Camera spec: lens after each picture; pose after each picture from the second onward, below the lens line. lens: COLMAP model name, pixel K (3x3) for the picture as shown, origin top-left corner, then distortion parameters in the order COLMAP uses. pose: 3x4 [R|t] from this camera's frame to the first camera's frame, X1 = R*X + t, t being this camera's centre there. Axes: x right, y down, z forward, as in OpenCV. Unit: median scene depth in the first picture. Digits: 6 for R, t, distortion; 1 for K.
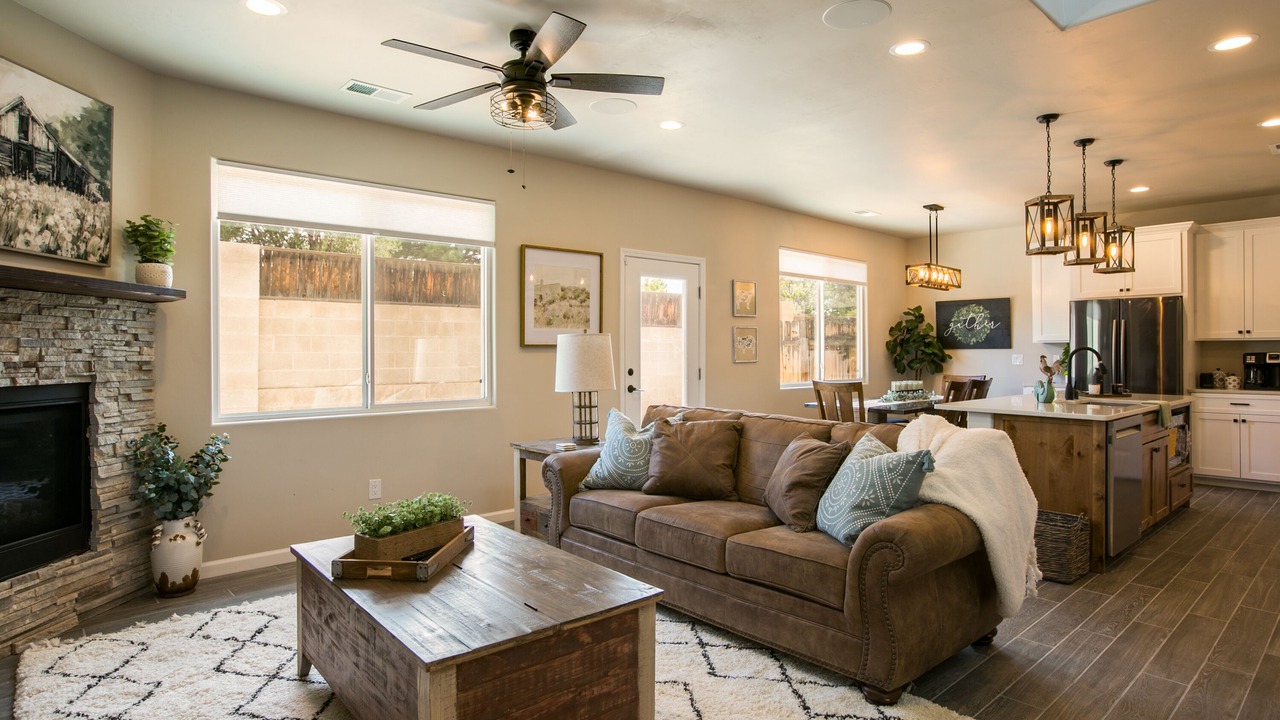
lens RADIAL K [[695.5, 0, 642.2], [0, 695.5, 353.6], [0, 0, 1]] dist [-0.002444, -0.000970]
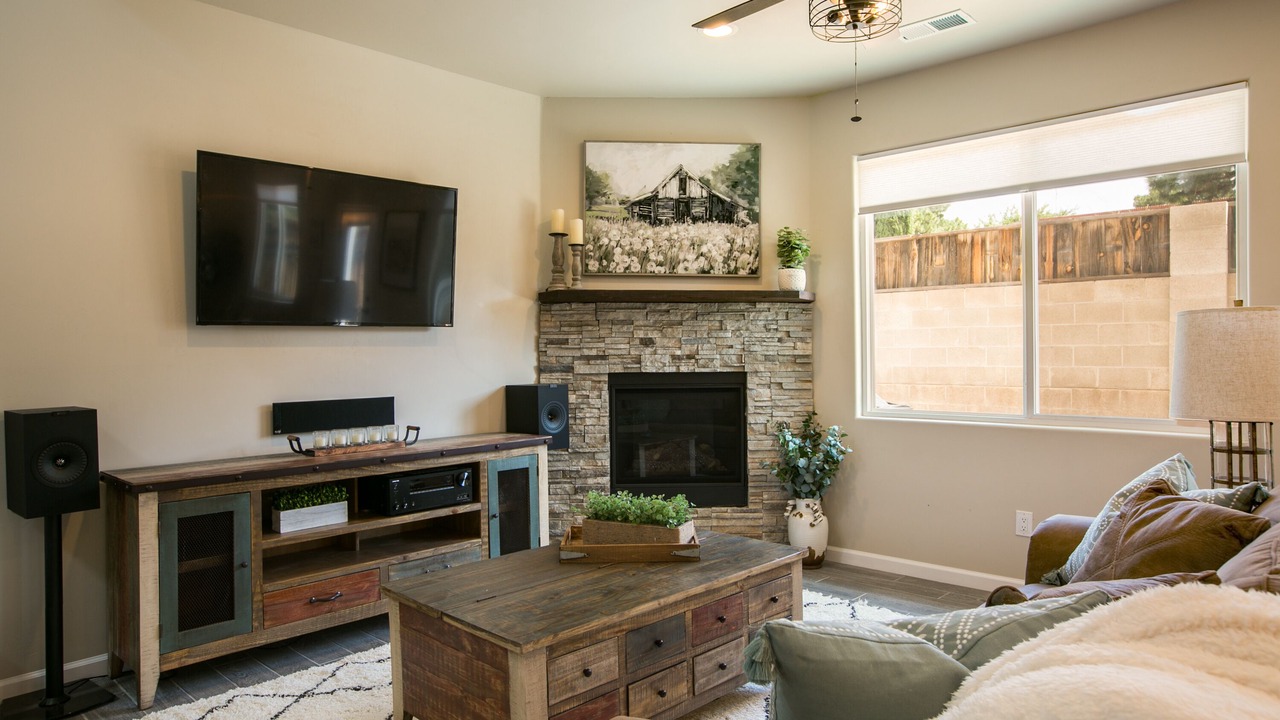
lens RADIAL K [[813.2, 0, 642.0], [0, 813.2, 355.1], [0, 0, 1]] dist [-0.037975, 0.004096]
pose [[0.072706, 0.008848, -0.997314, 0.651864], [0.005558, 0.999942, 0.009276, -0.002775], [0.997338, -0.006217, 0.072652, 0.716507]]
